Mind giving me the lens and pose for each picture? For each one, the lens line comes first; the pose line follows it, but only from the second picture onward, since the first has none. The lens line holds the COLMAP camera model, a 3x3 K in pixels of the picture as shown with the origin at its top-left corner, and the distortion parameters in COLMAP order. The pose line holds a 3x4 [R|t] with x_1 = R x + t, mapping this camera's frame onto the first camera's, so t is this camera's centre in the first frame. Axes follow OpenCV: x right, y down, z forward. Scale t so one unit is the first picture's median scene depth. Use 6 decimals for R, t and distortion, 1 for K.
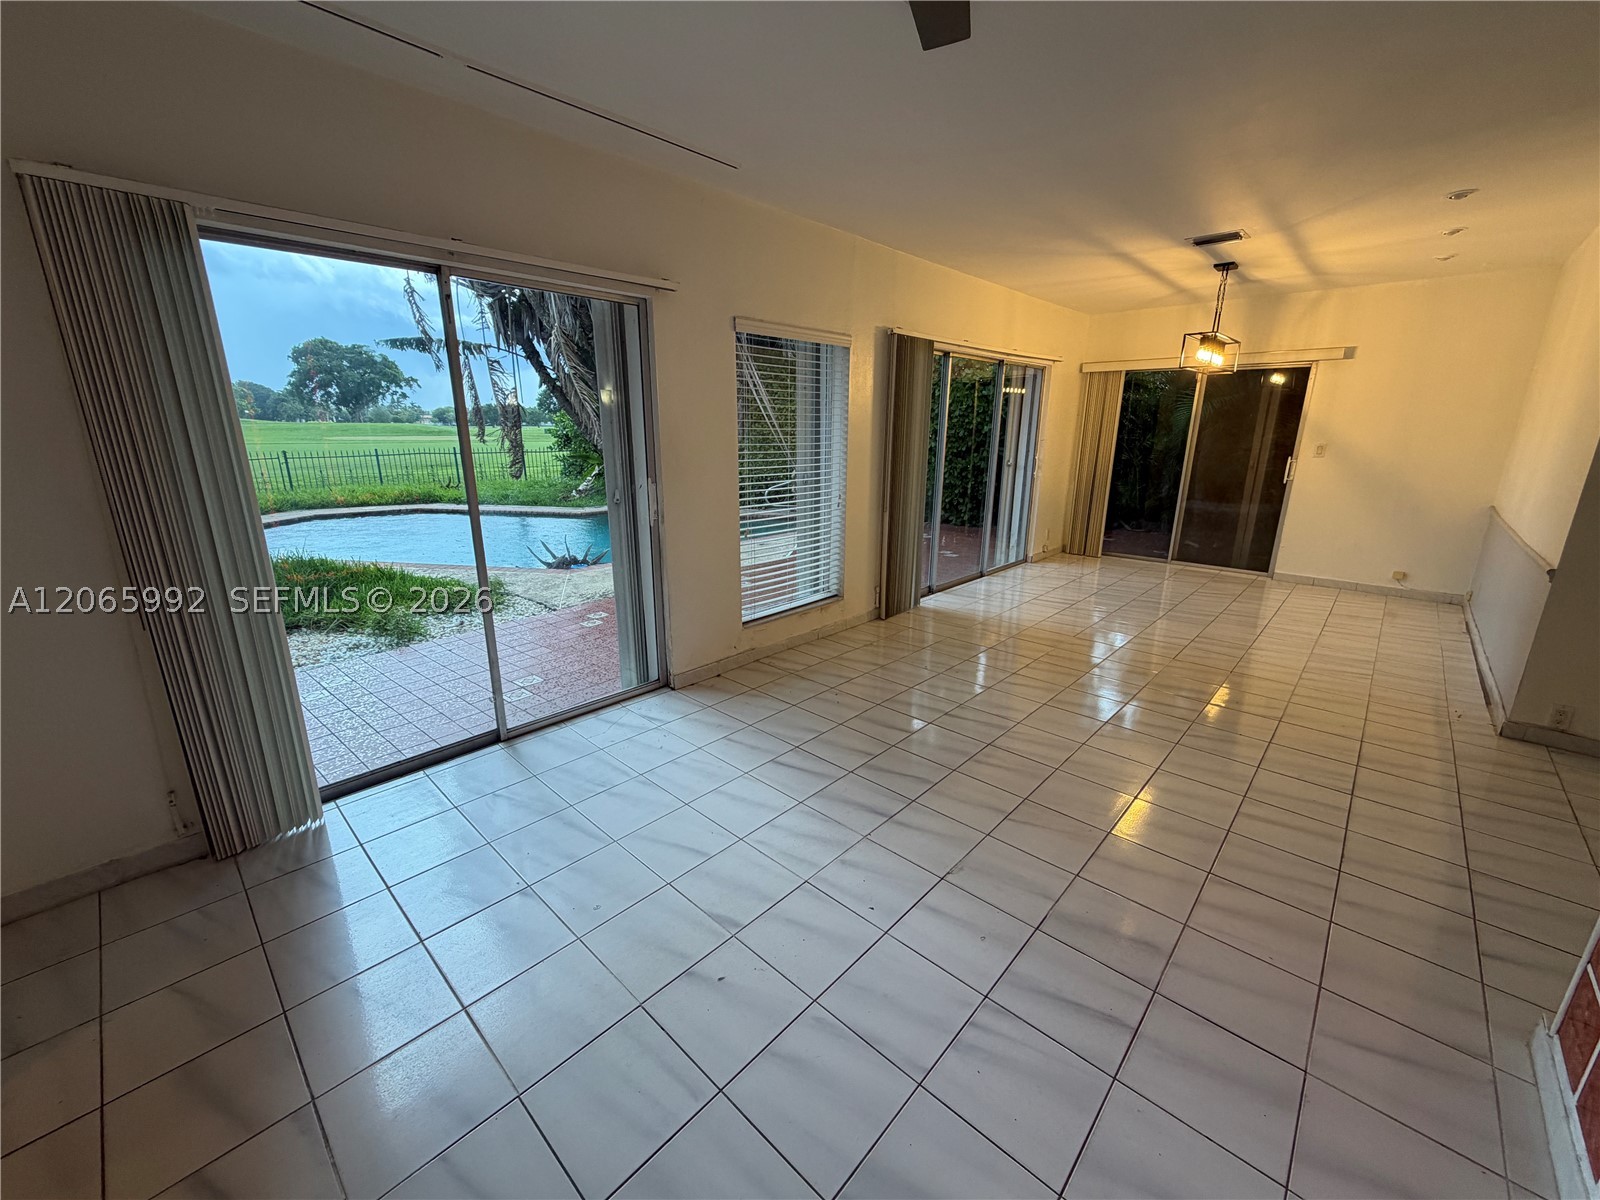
lens RADIAL K [[637.8, 0, 795.7], [0, 637.8, 598.5], [0, 0, 1]] dist [0.000551, -0.000420]
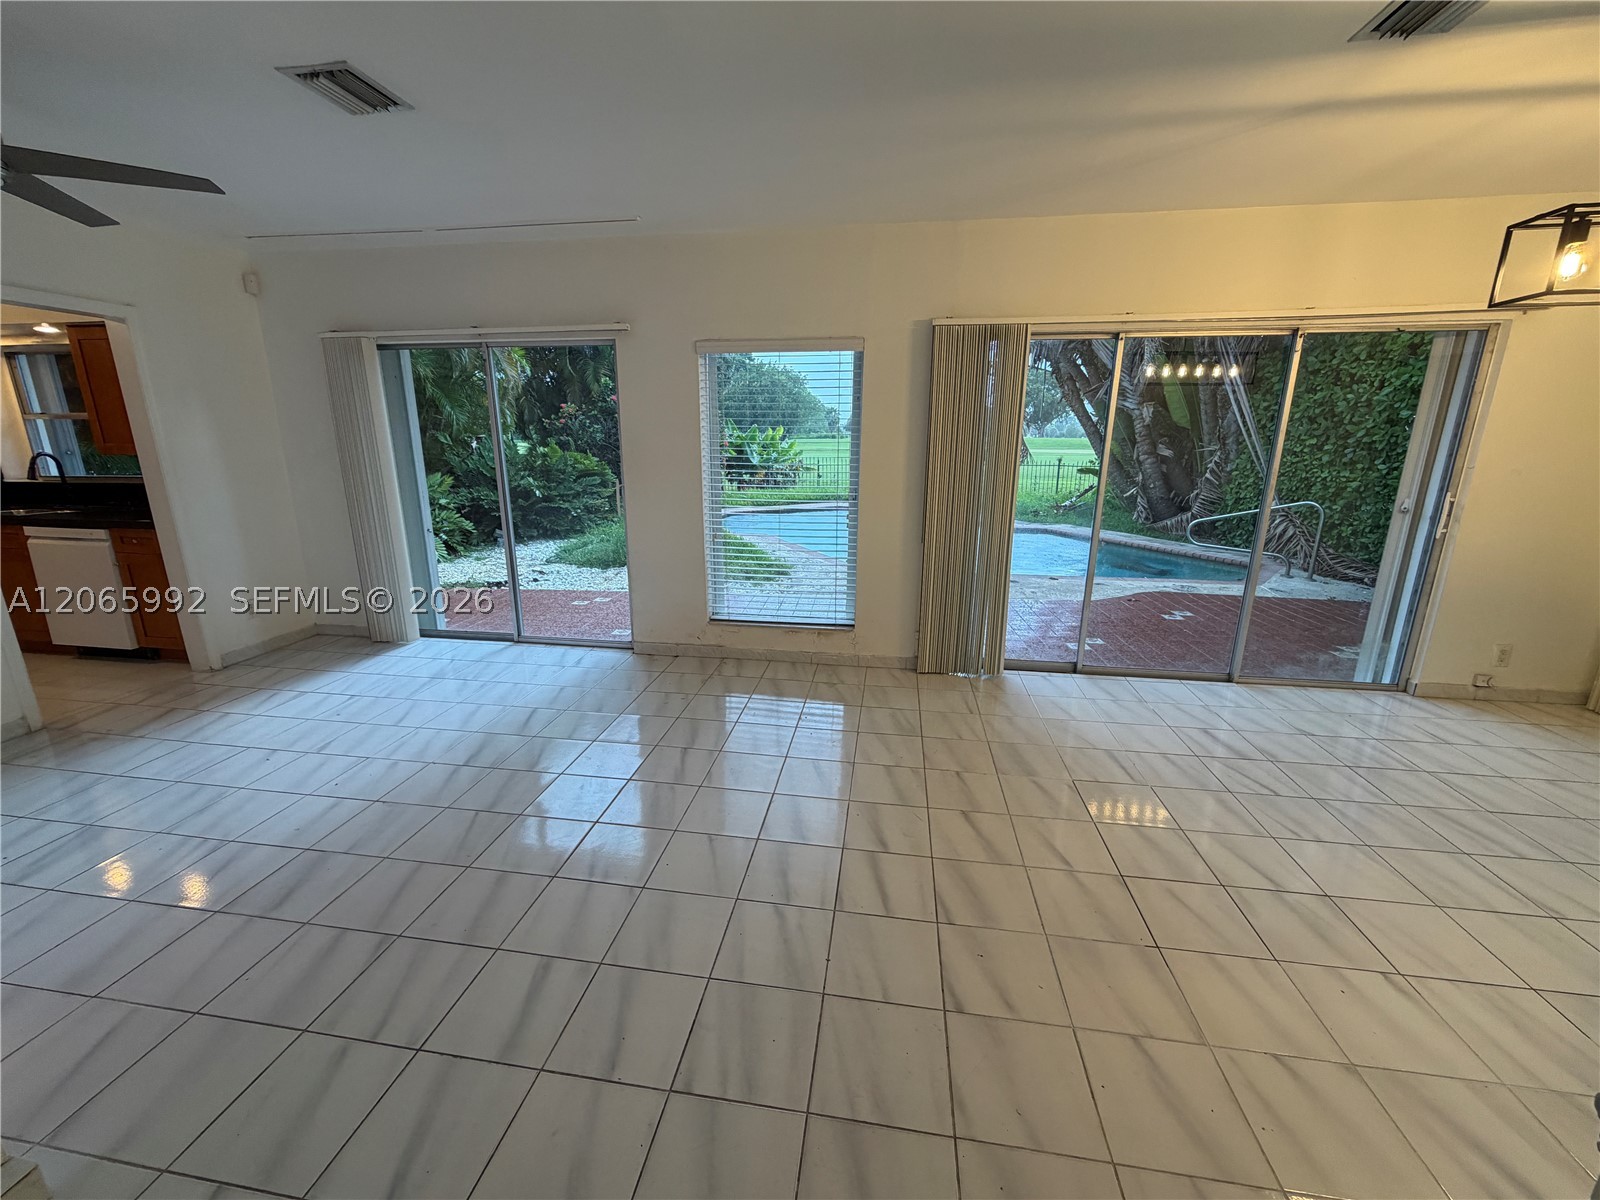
lens RADIAL K [[637.3, 0, 795.9], [0, 637.3, 599.1], [0, 0, 1]] dist [-0.000557, 0.000203]
pose [[0.565771, 0.201589, -0.799541, 0.493968], [-0.217965, 0.971727, 0.090767, -0.071424], [0.795233, 0.122918, 0.593714, 0.267168]]
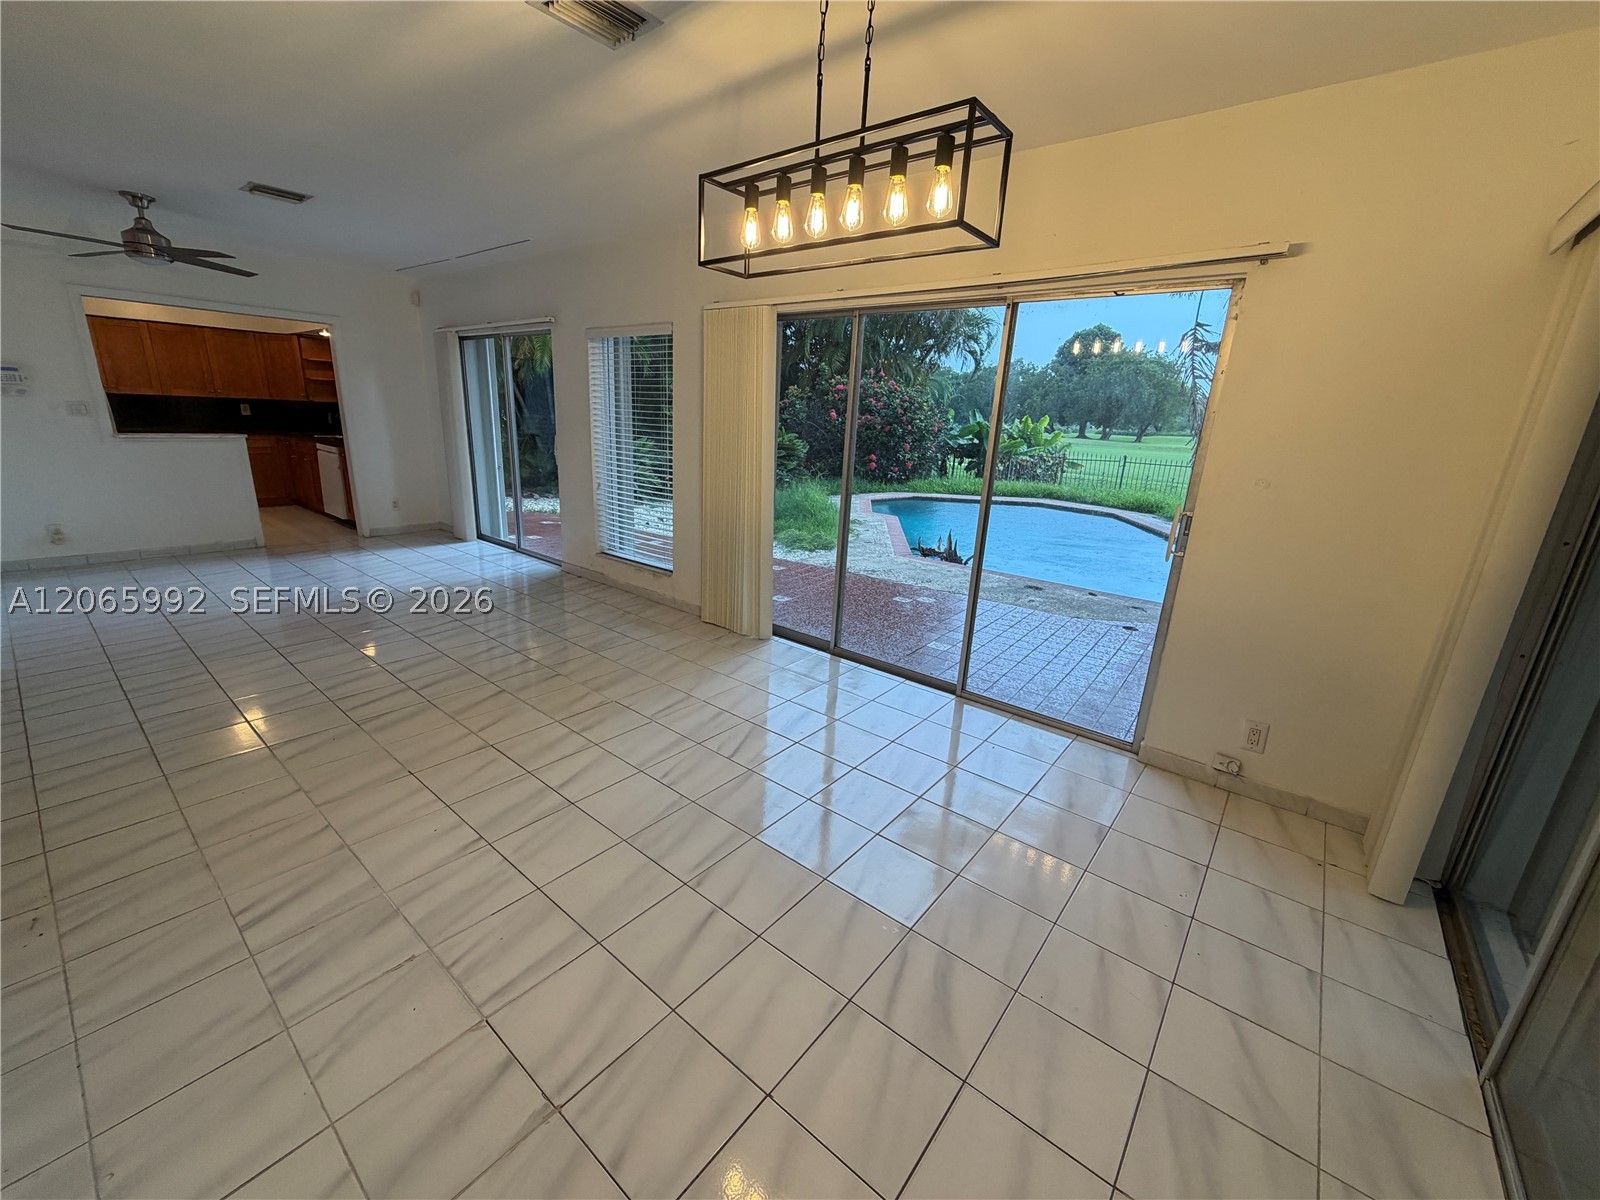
lens RADIAL K [[637.8, 0, 795.7], [0, 637.8, 598.5], [0, 0, 1]] dist [0.000551, -0.000420]
pose [[0.067044, 0.274953, -0.959117, 0.739986], [-0.307985, 0.920040, 0.242222, -0.189319], [0.949026, 0.279154, 0.146365, 0.705296]]
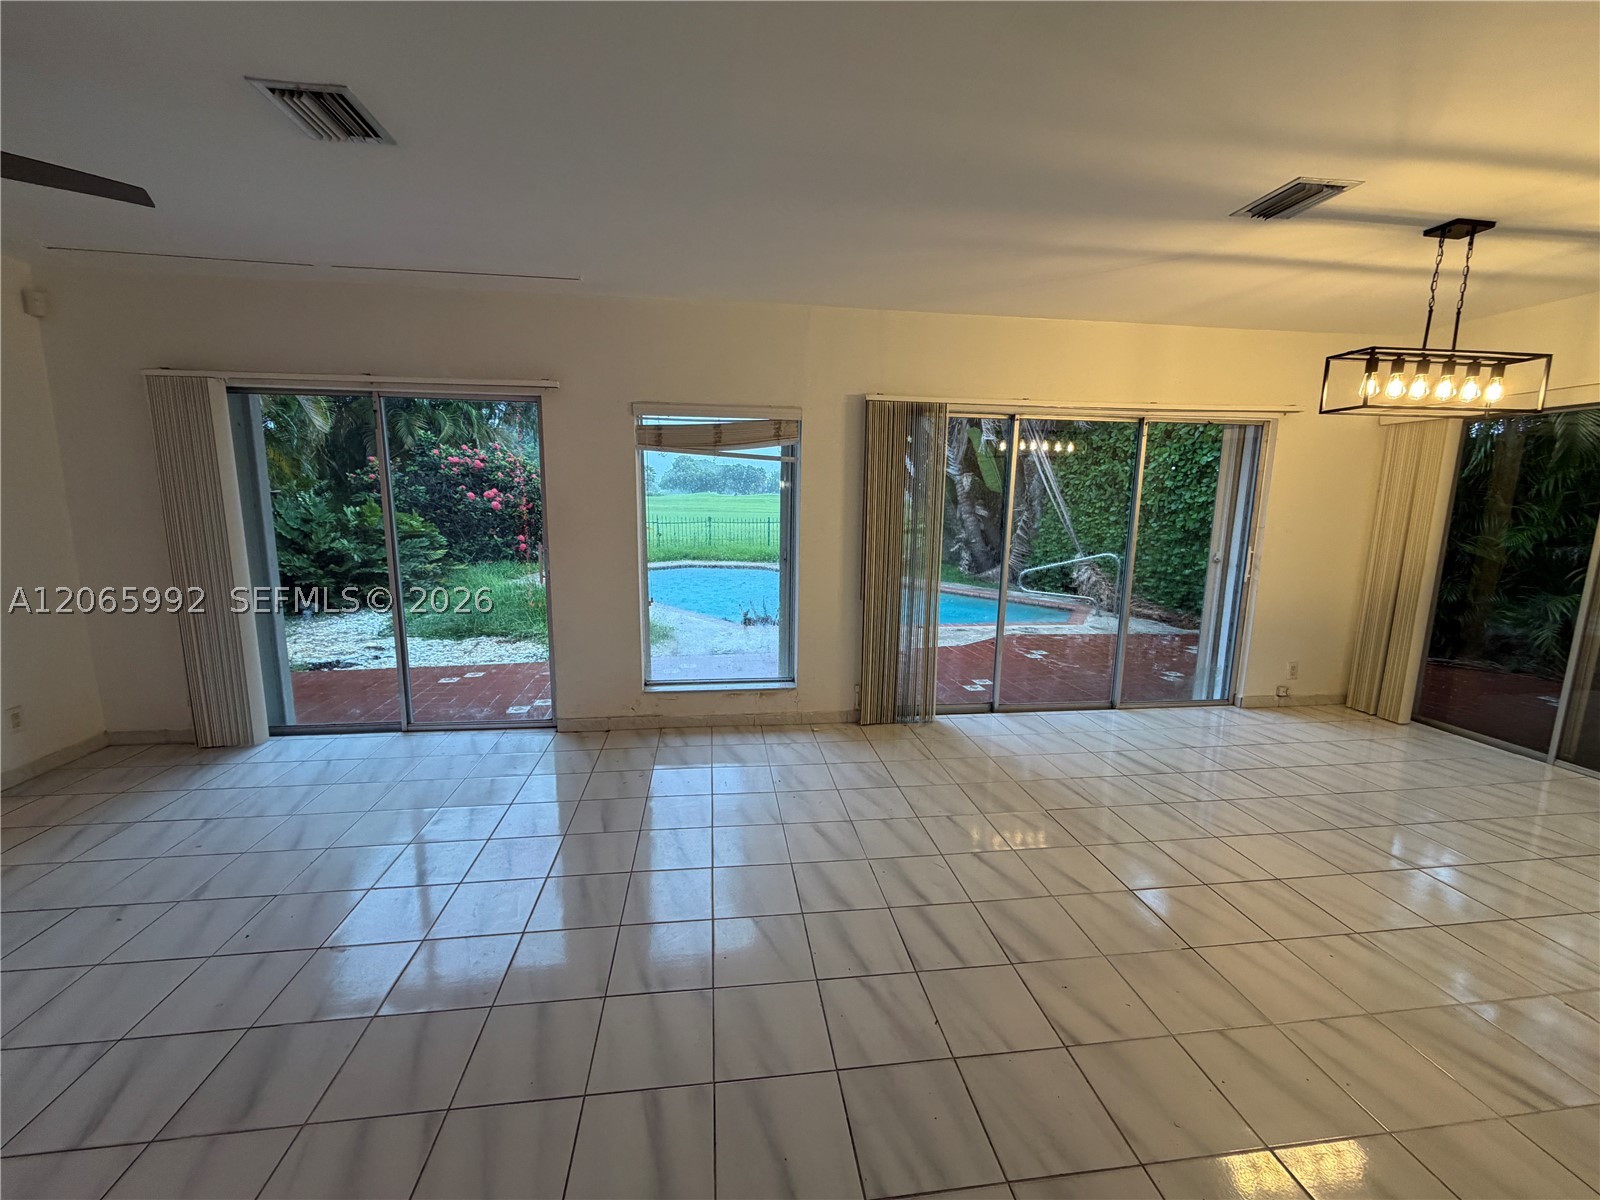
lens RADIAL K [[637.8, 0, 795.7], [0, 637.8, 598.5], [0, 0, 1]] dist [0.000551, -0.000420]
pose [[0.774126, 0.105568, -0.624166, 0.419488], [-0.175646, 0.983102, -0.051569, -0.052718], [0.608175, 0.149554, 0.779588, 0.185029]]
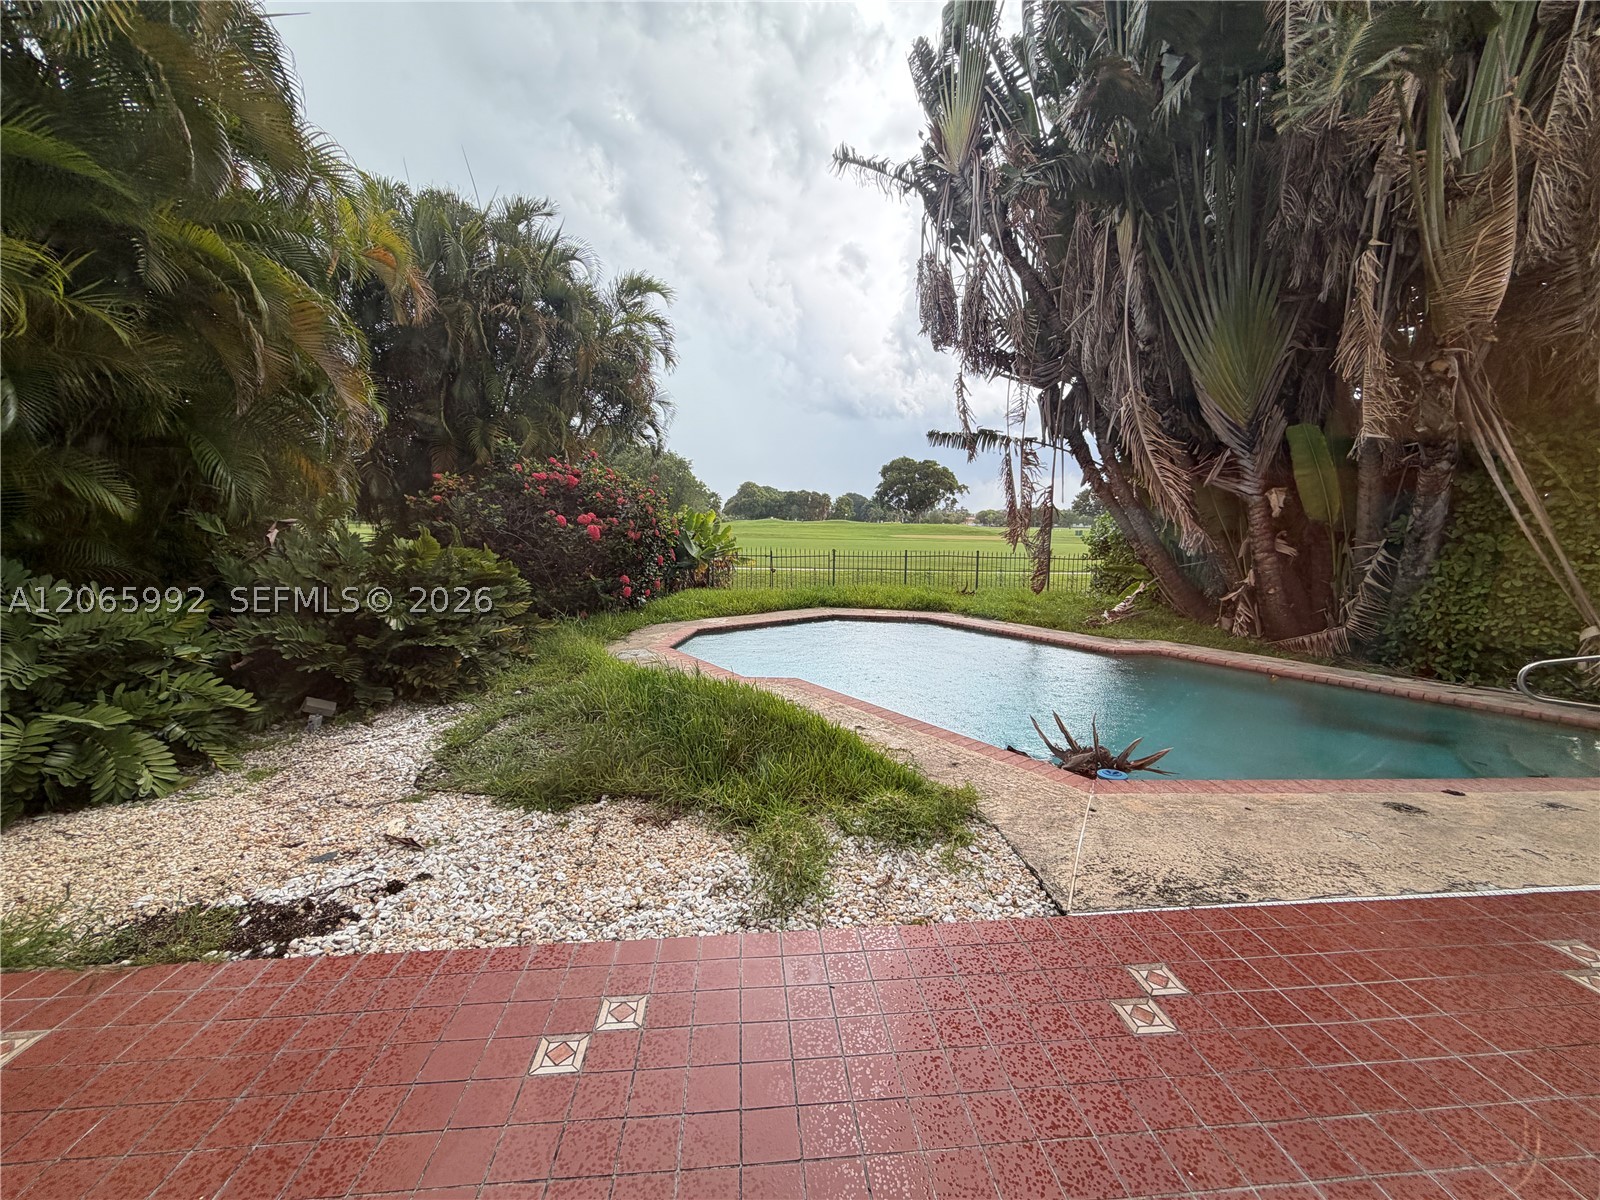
lens RADIAL K [[637.8, 0, 795.7], [0, 637.8, 598.5], [0, 0, 1]] dist [0.000551, -0.000420]
pose [[0.714621, 0.088662, -0.693871, -0.170519], [-0.193413, 0.978308, -0.074190, -0.116025], [0.672242, 0.187221, 0.716268, 0.395254]]
